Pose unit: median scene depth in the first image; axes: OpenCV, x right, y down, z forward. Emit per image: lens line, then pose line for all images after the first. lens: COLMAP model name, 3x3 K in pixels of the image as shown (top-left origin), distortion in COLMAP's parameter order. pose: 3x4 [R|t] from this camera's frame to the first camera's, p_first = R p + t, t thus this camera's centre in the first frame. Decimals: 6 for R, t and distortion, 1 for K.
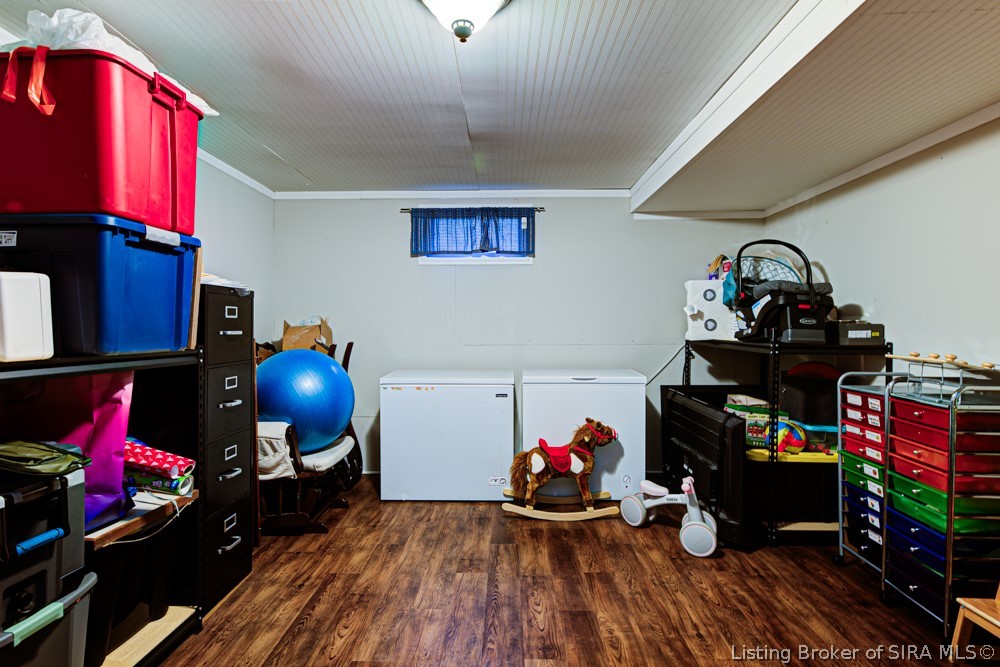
lens RADIAL K [[483.9, 0, 500.0], [0, 483.9, 333.5], [0, 0, 1]] dist [0.003710, 0.001399]
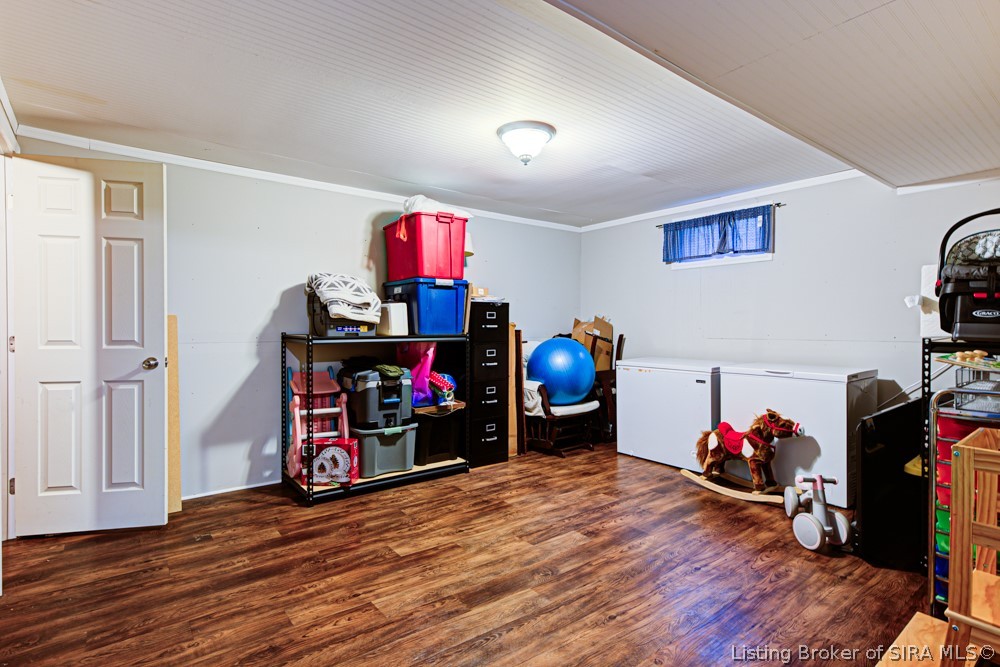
lens RADIAL K [[490.0, 0, 498.2], [0, 490.0, 332.8], [0, 0, 1]] dist [0.003628, 0.001916]
pose [[0.631731, 0.012304, -0.775090, 0.743813], [-0.005653, 0.999921, 0.011266, 0.001945], [0.775167, -0.002735, 0.631750, -0.138566]]
